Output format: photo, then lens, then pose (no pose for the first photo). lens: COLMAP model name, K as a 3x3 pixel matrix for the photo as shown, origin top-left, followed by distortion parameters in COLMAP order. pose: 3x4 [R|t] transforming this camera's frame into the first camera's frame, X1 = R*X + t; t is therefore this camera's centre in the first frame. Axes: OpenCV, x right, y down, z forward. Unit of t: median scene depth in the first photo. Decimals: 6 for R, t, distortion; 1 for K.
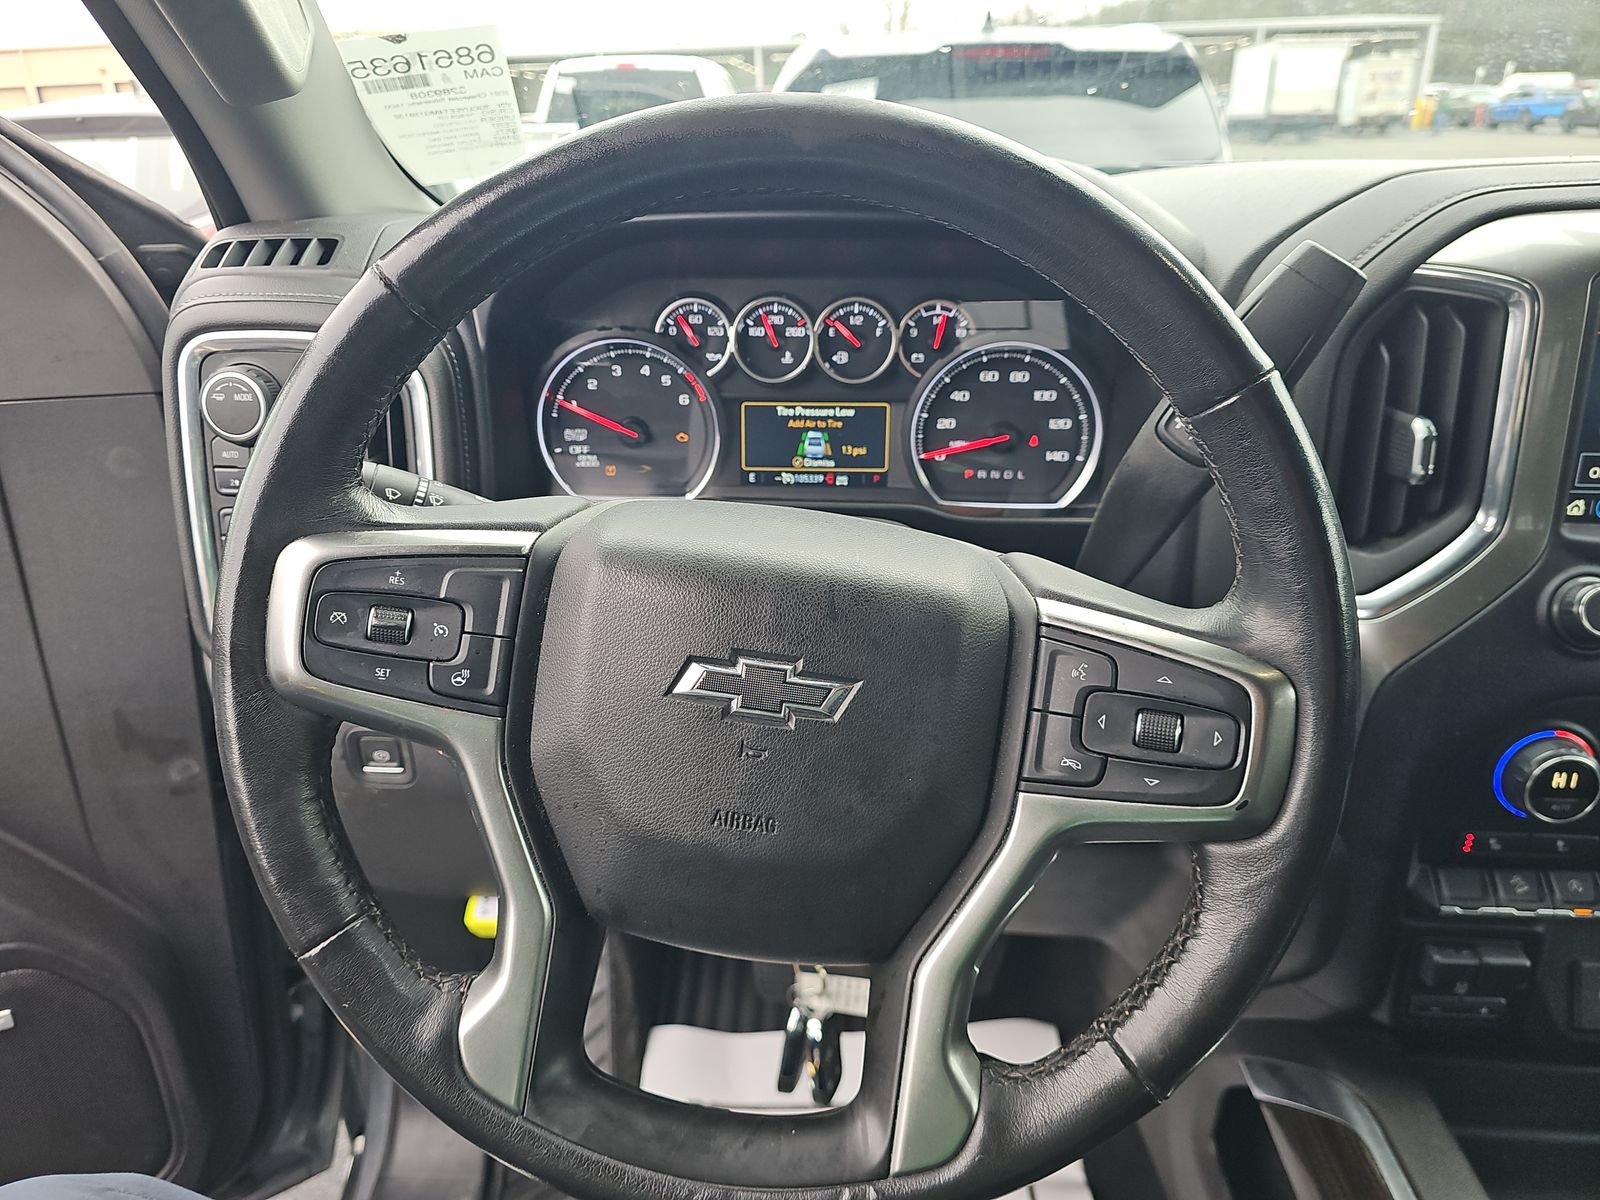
lens RADIAL K [[1062.7, 0, 791.1], [0, 1062.7, 595.1], [0, 0, 1]] dist [0.041773, -0.055431]
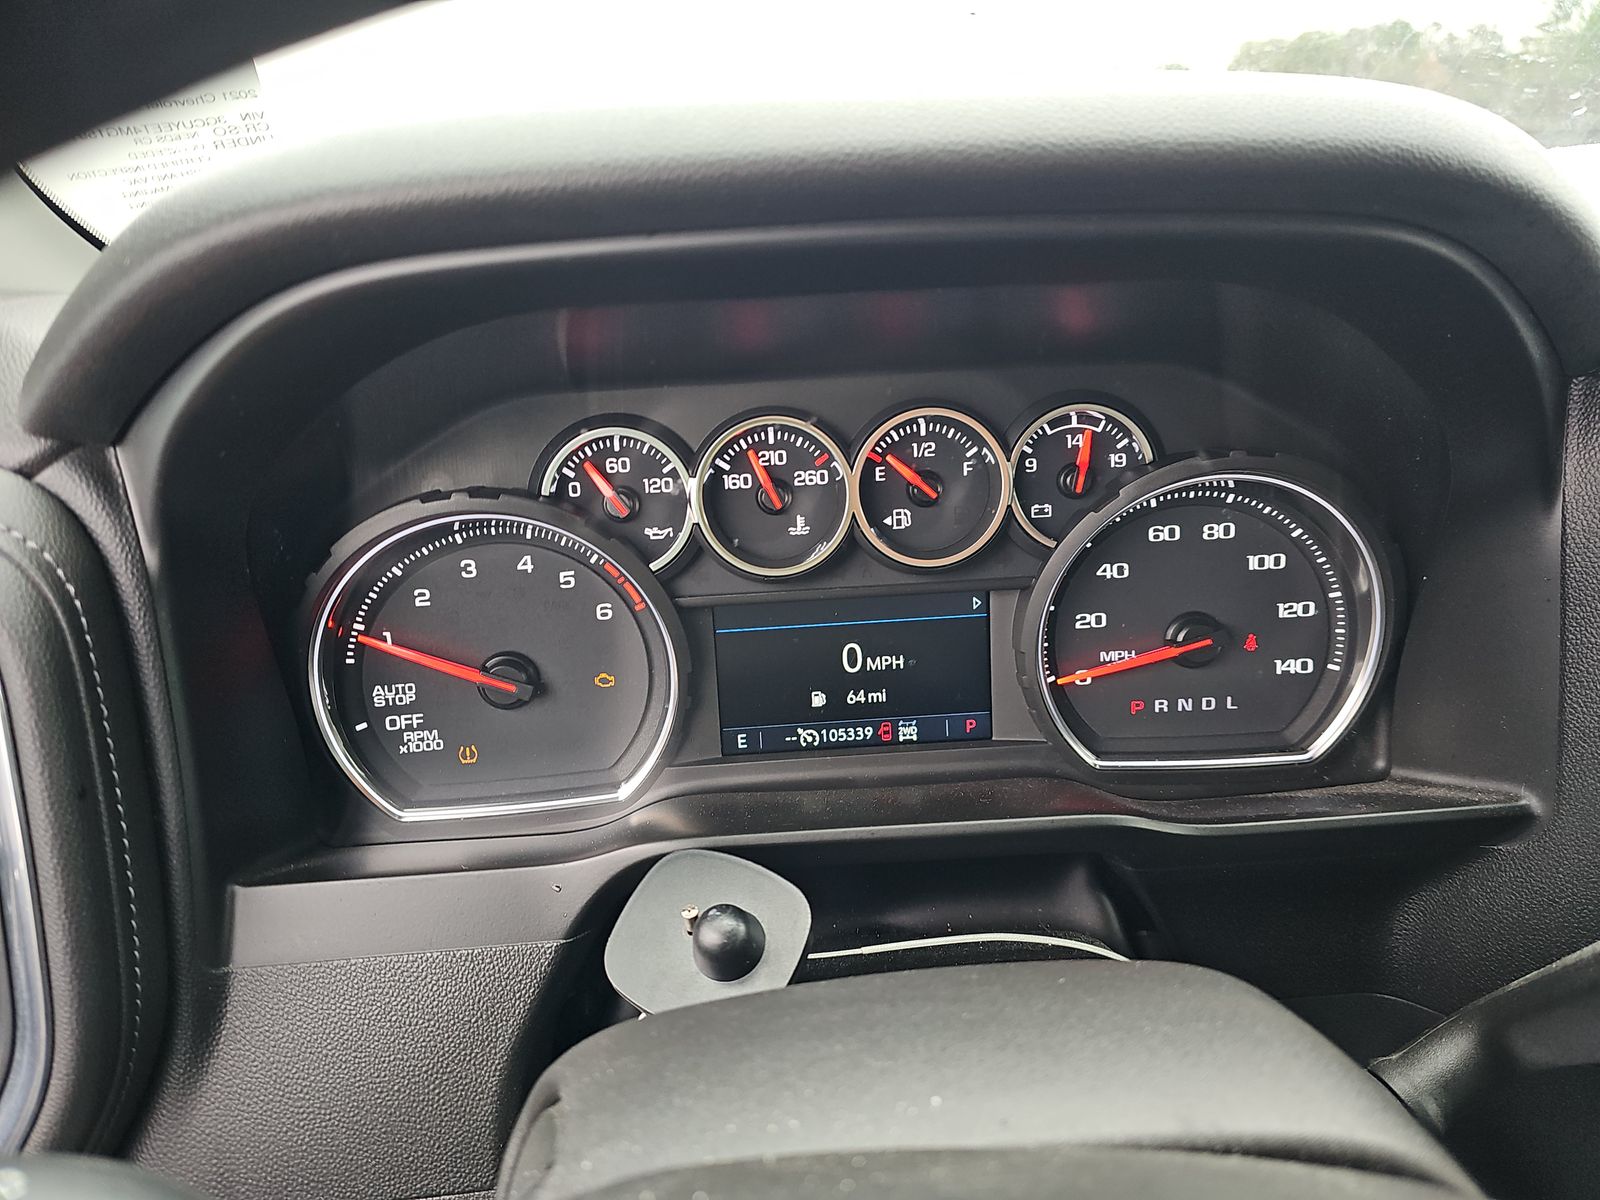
lens RADIAL K [[1051.1, 0, 811.2], [0, 1051.1, 600.5], [0, 0, 1]] dist [0.064774, -0.053405]
pose [[0.988885, -0.078064, 0.126543, -0.068667], [0.087015, 0.993964, -0.066816, -0.154346], [-0.120564, 0.077085, 0.989708, 0.496453]]
